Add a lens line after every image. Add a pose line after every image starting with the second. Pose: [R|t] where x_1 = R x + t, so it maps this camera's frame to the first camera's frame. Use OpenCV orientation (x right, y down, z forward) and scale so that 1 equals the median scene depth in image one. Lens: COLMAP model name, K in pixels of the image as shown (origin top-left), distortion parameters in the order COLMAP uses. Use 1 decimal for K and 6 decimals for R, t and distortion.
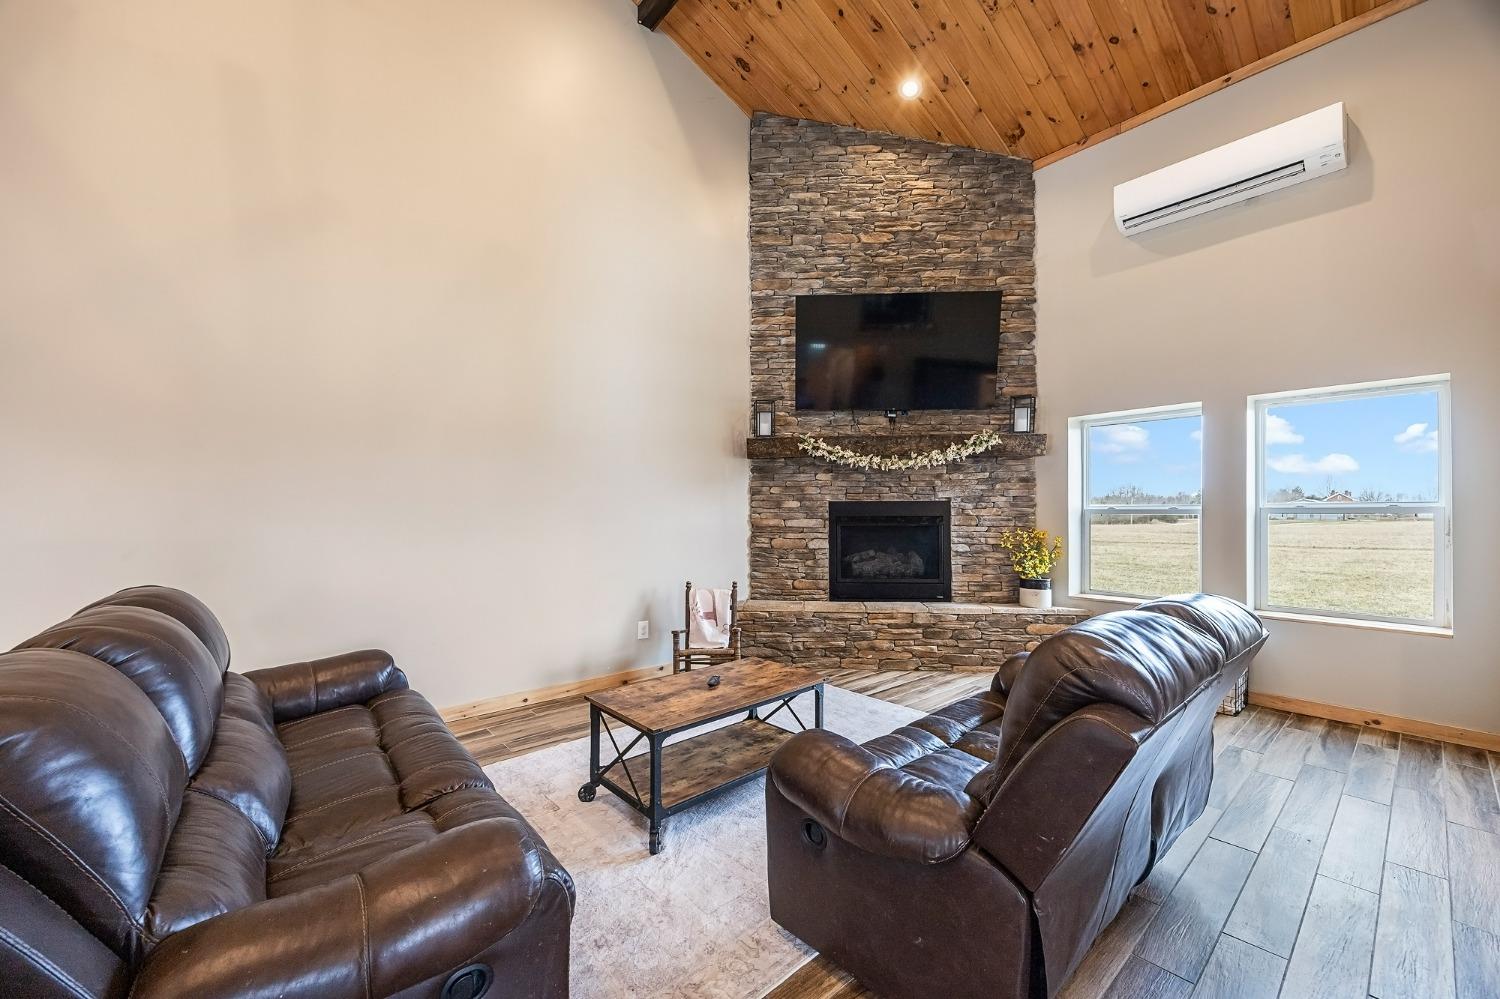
lens RADIAL K [[577.0, 0, 757.0], [0, 577.0, 519.6], [0, 0, 1]] dist [0.000436, -0.000174]
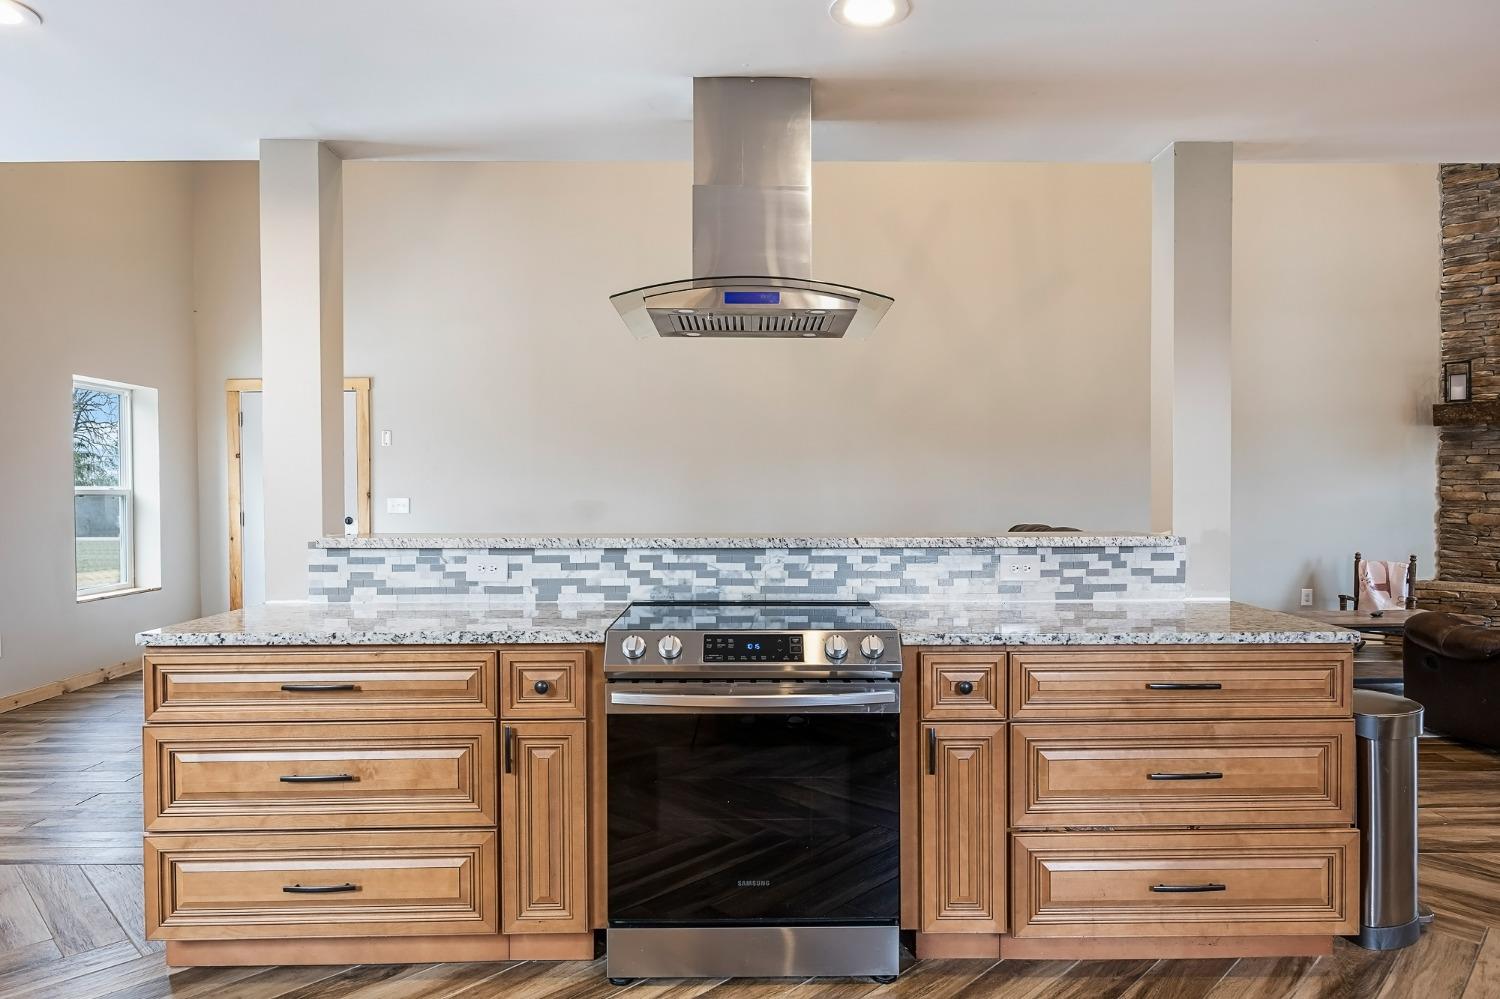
lens RADIAL K [[961.7, 0, 750.0], [0, 961.7, 499.5], [0, 0, 1]] dist [-0.003594, -0.001070]
pose [[0.768089, 0.005508, -0.640319, 0.125084], [-0.005330, 0.999983, 0.002208, 0.014067], [0.640321, 0.001717, 0.768106, -0.872070]]
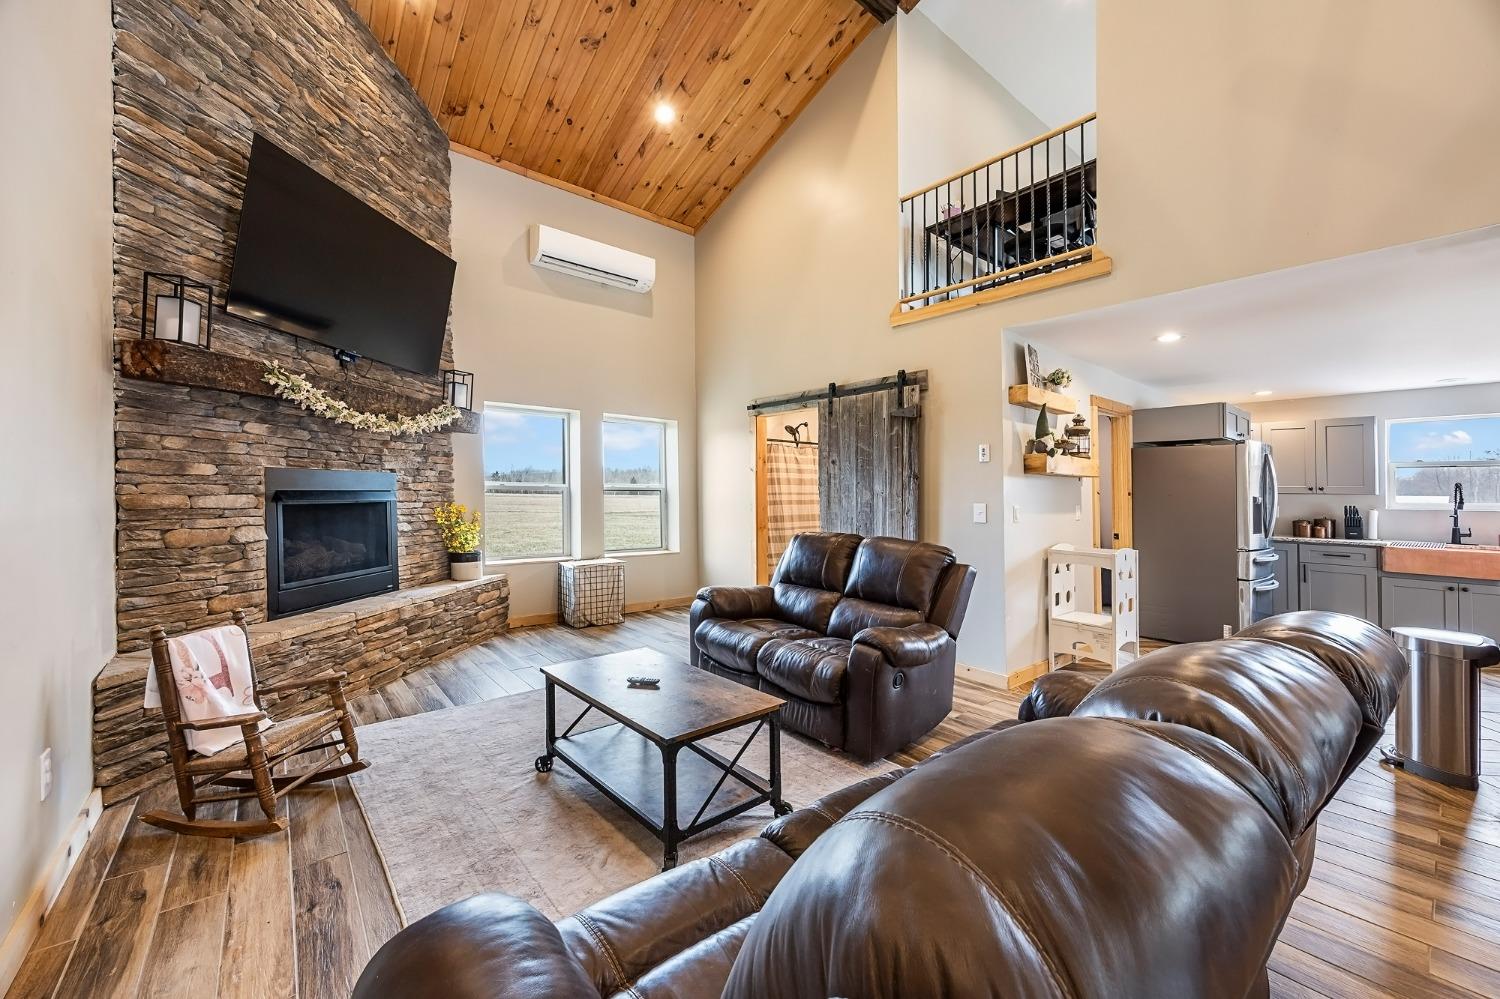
lens RADIAL K [[586.3, 0, 764.2], [0, 586.3, 485.7], [0, 0, 1]] dist [0.000787, 0.000103]
pose [[0.010386, 0.012269, 0.999871, -0.535096], [-0.000384, 0.999925, -0.012266, -0.003190], [-0.999946, -0.000256, 0.010390, 0.439696]]
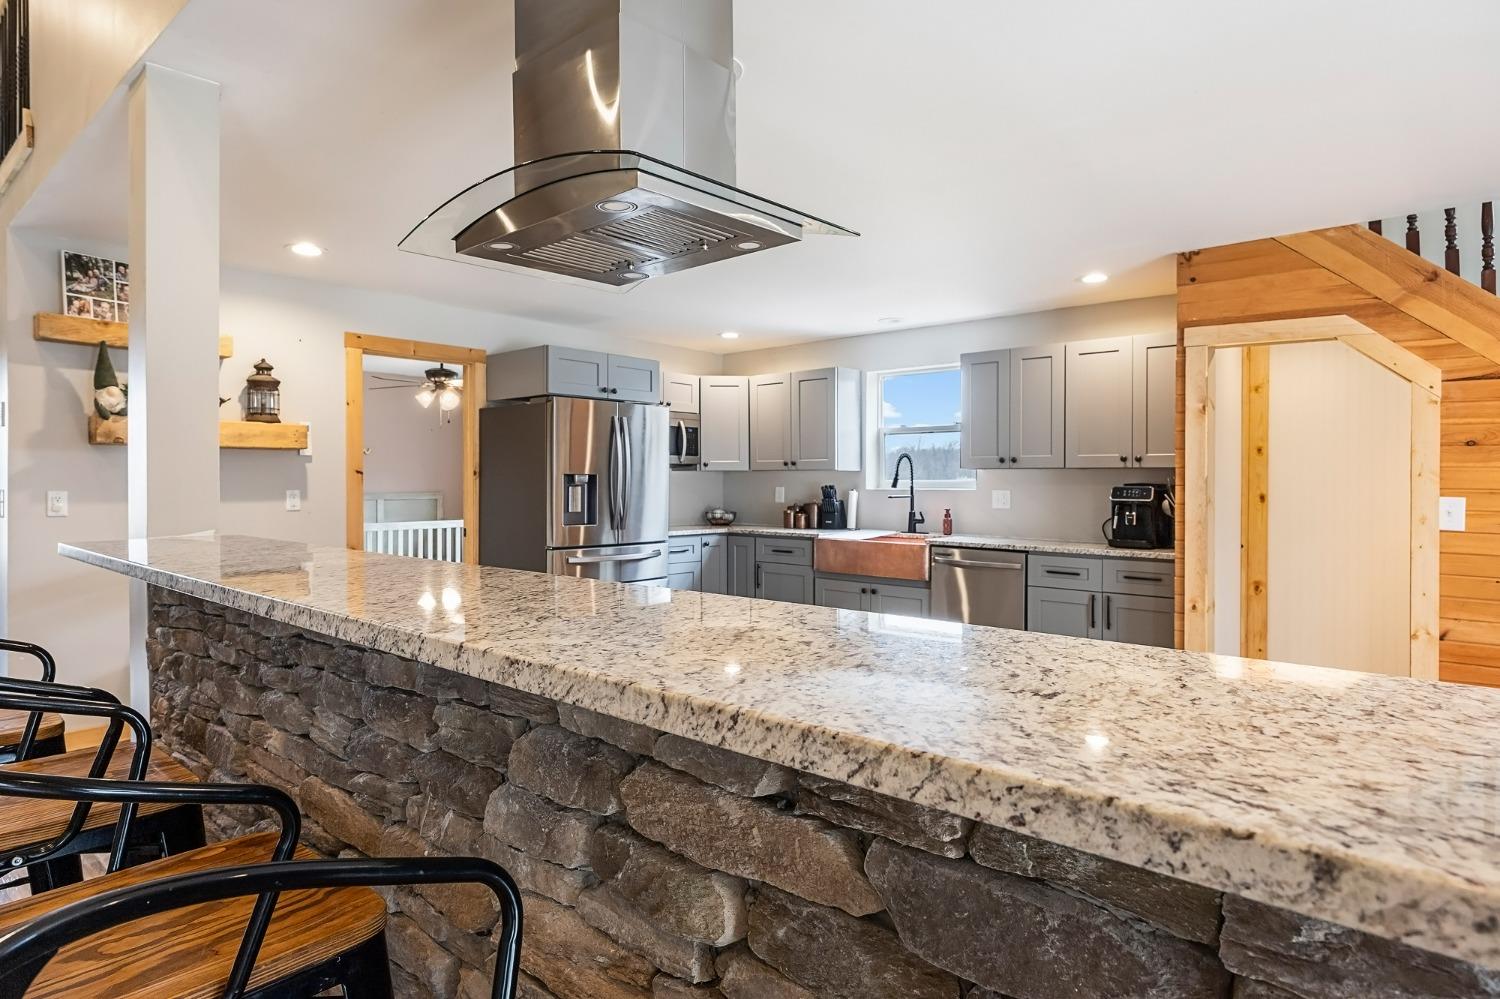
lens RADIAL K [[841.4, 0, 754.5], [0, 841.4, 481.0], [0, 0, 1]] dist [0.002965, 0.000626]
pose [[-0.139098, -0.003491, 0.990272, -0.593914], [0.011667, 0.999919, 0.005164, 0.007660], [-0.990210, 0.012272, -0.139046, -0.432586]]
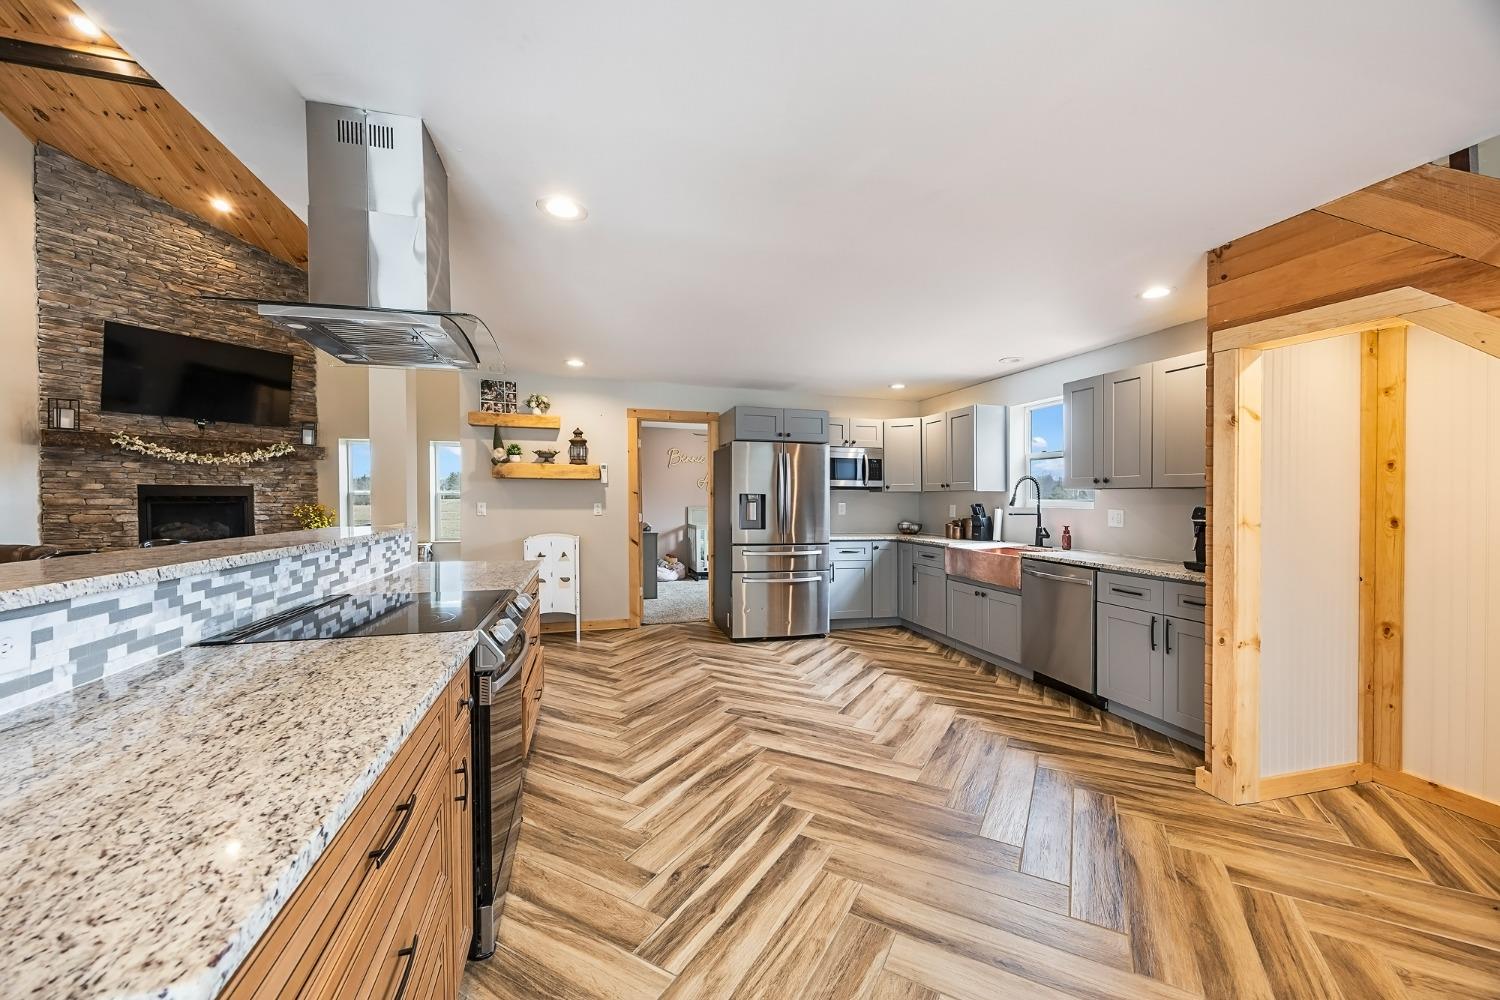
lens RADIAL K [[586.9, 0, 761.8], [0, 586.9, 502.8], [0, 0, 1]] dist [0.000089, -0.000628]
pose [[0.419874, -0.006433, 0.907559, -0.480732], [0.006886, 0.999969, 0.003903, 0.013641], [-0.907556, 0.004610, 0.419906, -0.810909]]
